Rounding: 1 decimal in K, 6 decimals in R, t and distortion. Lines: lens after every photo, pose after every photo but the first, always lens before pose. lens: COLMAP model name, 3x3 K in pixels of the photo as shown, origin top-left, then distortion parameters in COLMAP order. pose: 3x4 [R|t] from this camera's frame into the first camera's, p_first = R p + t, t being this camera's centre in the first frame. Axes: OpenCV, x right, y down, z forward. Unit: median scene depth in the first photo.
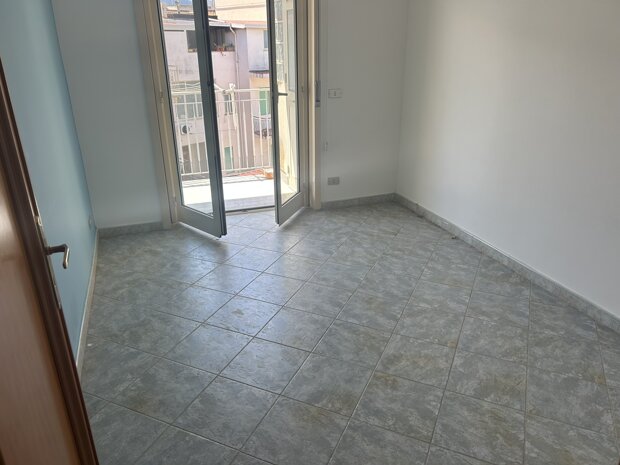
lens RADIAL K [[471.2, 0, 313.2], [0, 471.2, 233.1], [0, 0, 1]] dist [0.040997, -0.035364]
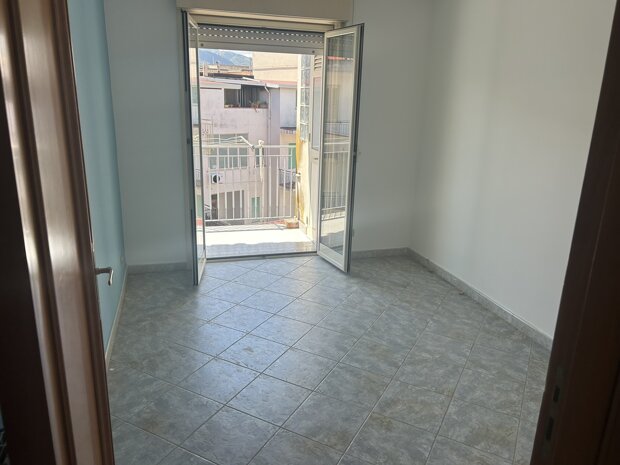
lens RADIAL K [[471.2, 0, 308.4], [0, 471.2, 231.0], [0, 0, 1]] dist [0.040997, -0.035364]
pose [[0.996798, 0.052431, -0.060368, 0.025397], [-0.059035, 0.991795, -0.113391, 0.014877], [0.053928, 0.116592, 0.991715, -0.082343]]
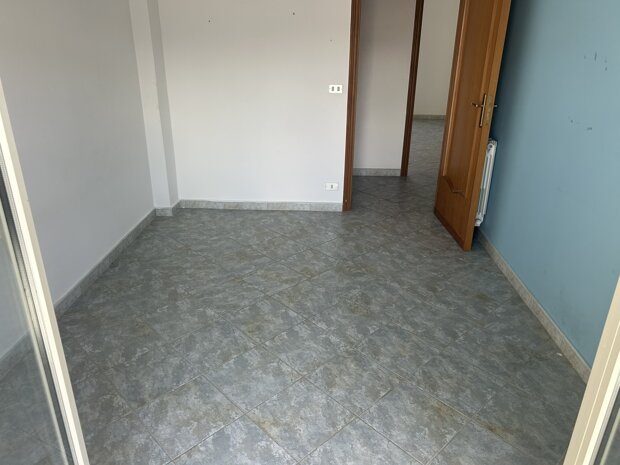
lens RADIAL K [[471.2, 0, 309.0], [0, 471.2, 232.8], [0, 0, 1]] dist [0.040997, -0.035364]
pose [[-0.924886, -0.155794, 0.346863, -0.257690], [0.135820, 0.716676, 0.684053, -0.590600], [-0.355160, 0.679782, -0.641684, 1.428577]]
